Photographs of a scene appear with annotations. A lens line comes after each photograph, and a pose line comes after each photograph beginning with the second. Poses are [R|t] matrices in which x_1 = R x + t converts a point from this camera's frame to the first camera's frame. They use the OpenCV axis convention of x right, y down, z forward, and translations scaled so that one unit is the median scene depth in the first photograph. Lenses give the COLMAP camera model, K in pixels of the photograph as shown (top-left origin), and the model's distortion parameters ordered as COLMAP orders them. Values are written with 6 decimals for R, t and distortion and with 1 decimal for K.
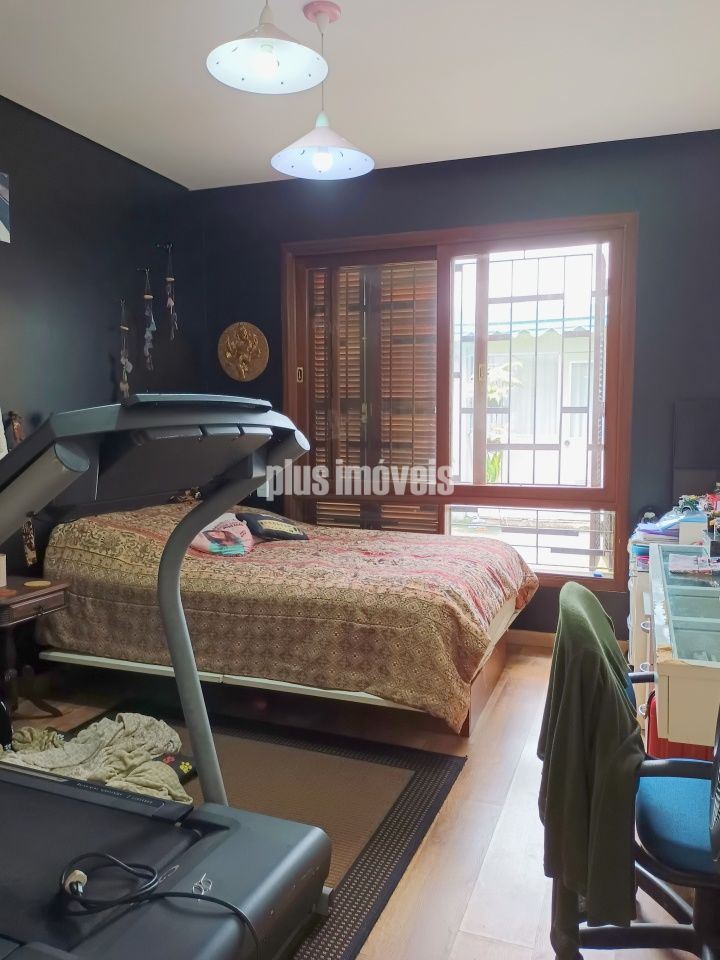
lens RADIAL K [[750.7, 0, 358.7], [0, 750.7, 480.0], [0, 0, 1]] dist [0.036075, -0.026179]
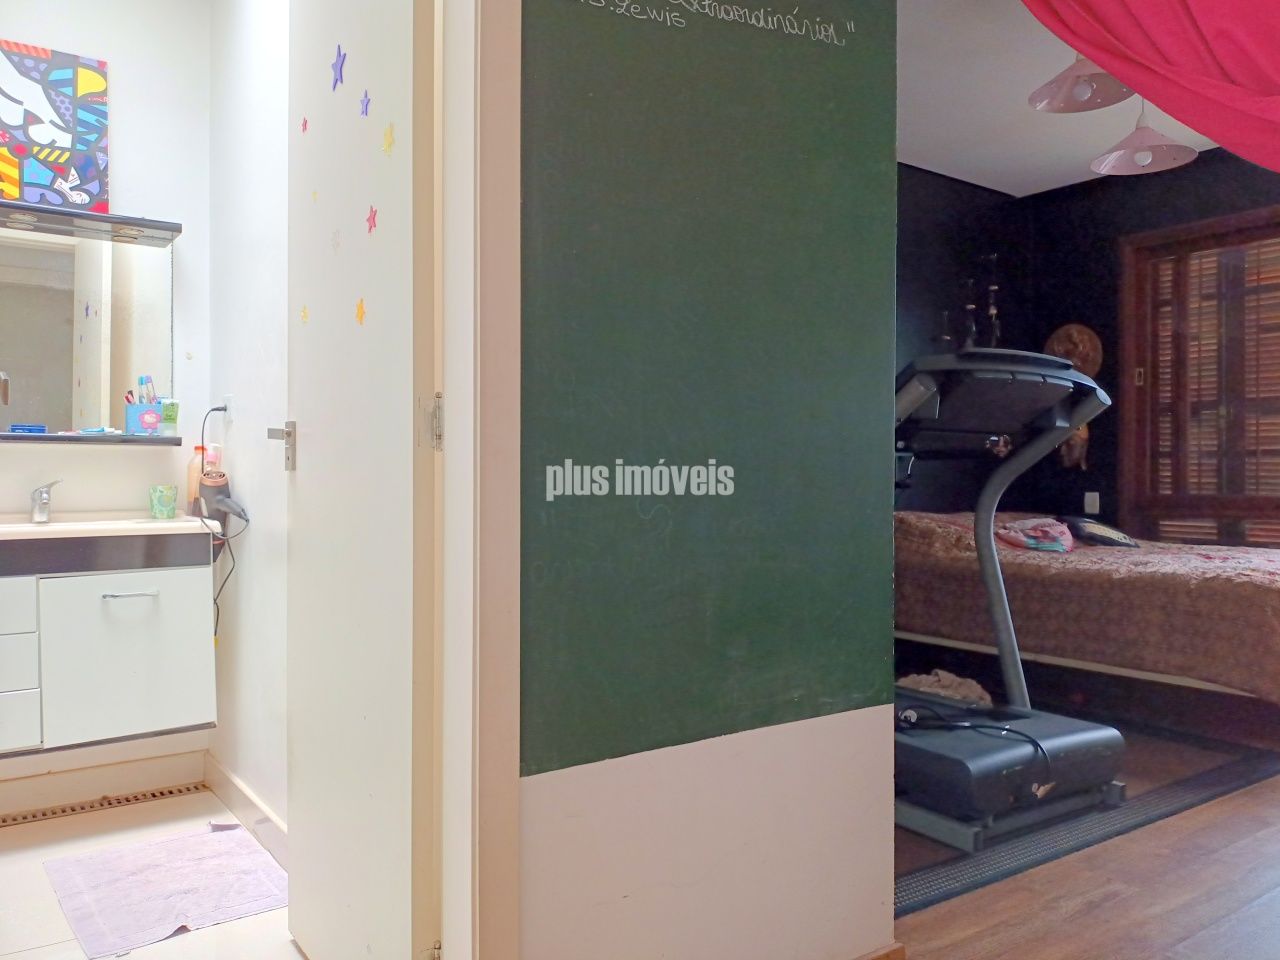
lens RADIAL K [[1000.9, 0, 641.8], [0, 1000.9, 478.4], [0, 0, 1]] dist [0.036075, -0.026179]
pose [[0.838184, 0.004194, -0.545372, 0.103670], [-0.054909, 0.995539, -0.076733, 0.135375], [0.542617, 0.094262, 0.834674, -0.403523]]
